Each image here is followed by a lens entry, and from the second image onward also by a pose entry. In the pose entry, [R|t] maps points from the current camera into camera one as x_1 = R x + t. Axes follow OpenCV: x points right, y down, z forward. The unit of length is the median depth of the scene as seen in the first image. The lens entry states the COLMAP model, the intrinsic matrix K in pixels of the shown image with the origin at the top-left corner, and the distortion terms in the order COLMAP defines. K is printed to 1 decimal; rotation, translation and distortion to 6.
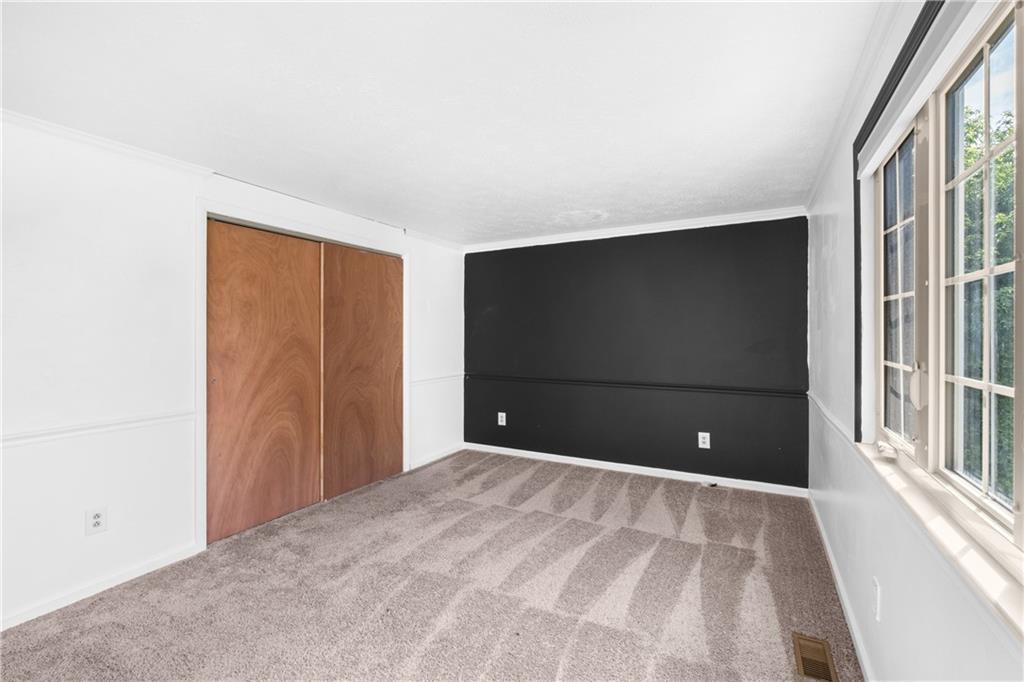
lens RADIAL K [[447.7, 0, 508.7], [0, 447.7, 333.3], [0, 0, 1]] dist [-0.004902, -0.000351]
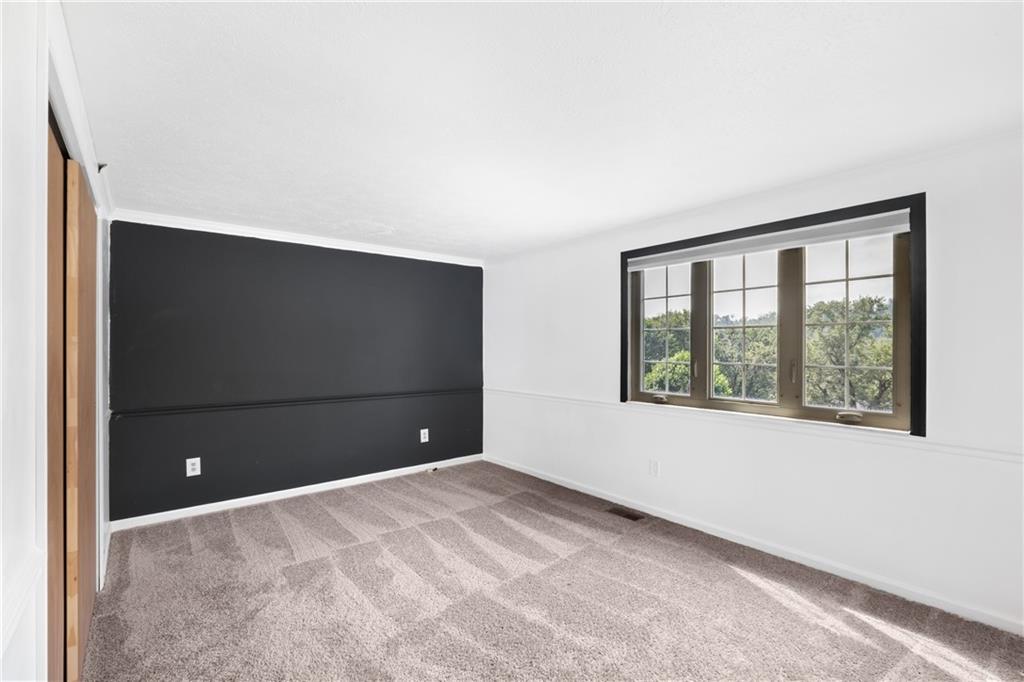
lens RADIAL K [[447.7, 0, 505.3], [0, 447.7, 347.9], [0, 0, 1]] dist [-0.004902, -0.000351]
pose [[0.381791, 0.000536, 0.924249, -0.692069], [-0.001682, 0.999999, 0.000114, 0.001074], [-0.924247, -0.001598, 0.381791, 0.385991]]
